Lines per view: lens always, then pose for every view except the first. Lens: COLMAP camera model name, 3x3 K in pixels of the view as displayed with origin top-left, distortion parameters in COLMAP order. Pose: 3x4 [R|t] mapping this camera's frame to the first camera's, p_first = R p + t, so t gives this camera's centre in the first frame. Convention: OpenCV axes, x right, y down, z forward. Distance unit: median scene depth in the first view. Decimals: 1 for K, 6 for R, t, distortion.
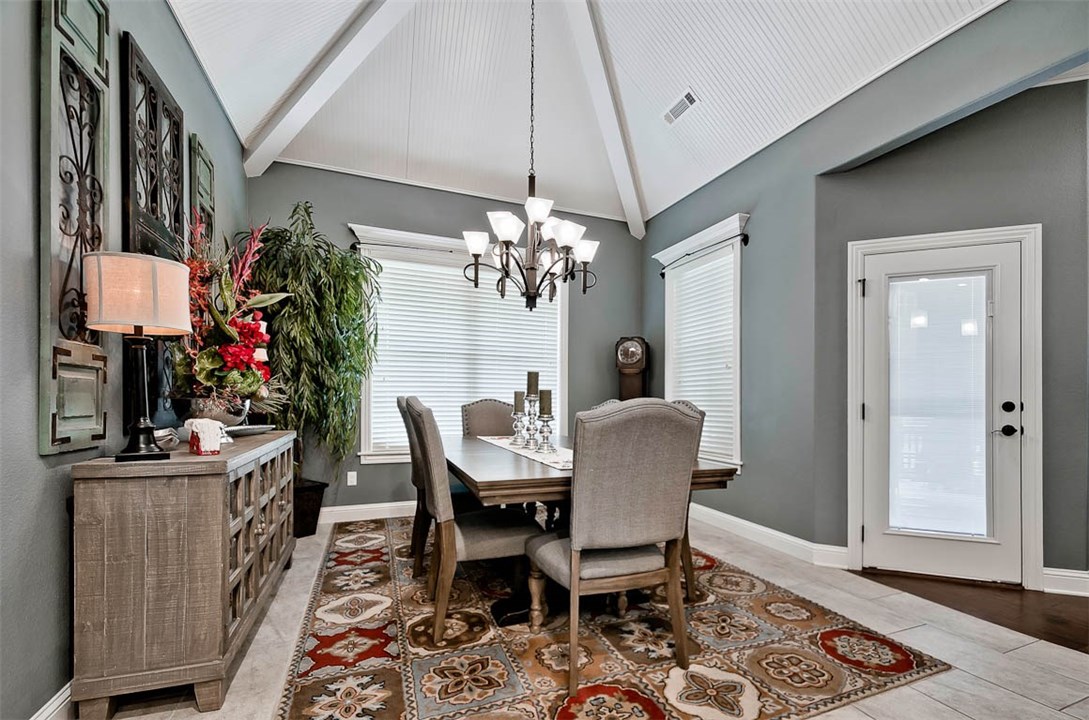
lens RADIAL K [[471.5, 0, 546.7], [0, 471.5, 404.7], [0, 0, 1]] dist [-0.001066, -0.000113]
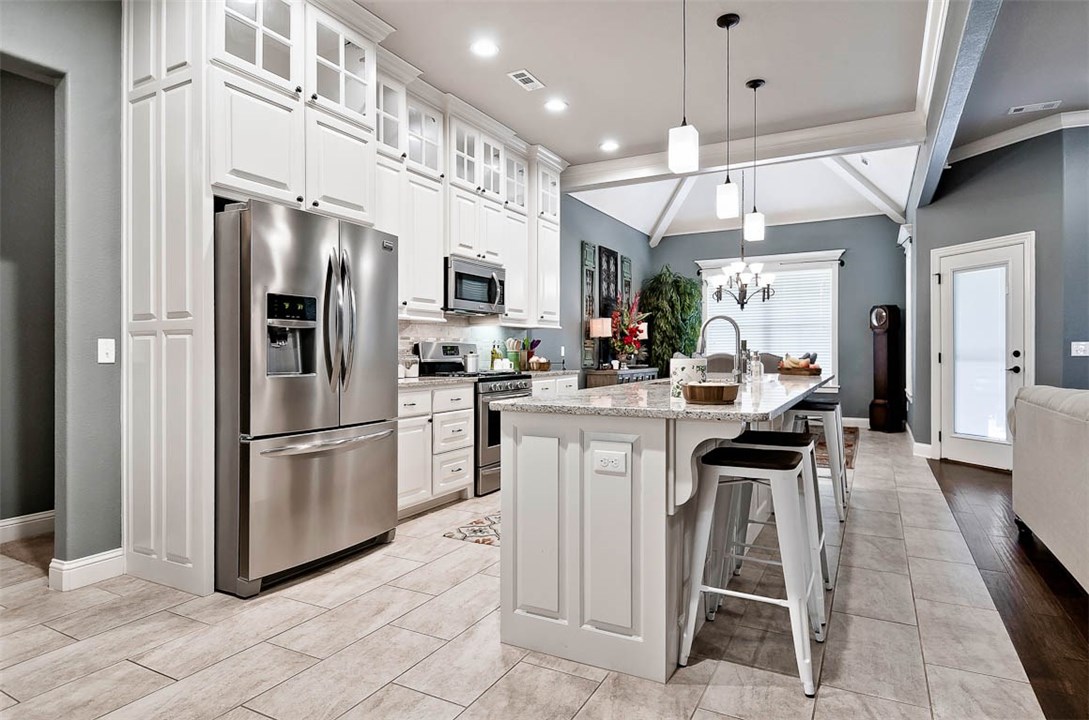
lens RADIAL K [[570.3, 0, 594.2], [0, 570.3, 357.4], [0, 0, 1]] dist [0.028131, 0.000178]
pose [[0.684923, -0.008494, -0.728566, 1.402587], [0.004890, 0.999963, -0.007060, 0.022483], [0.728599, 0.001273, 0.684939, -1.249357]]
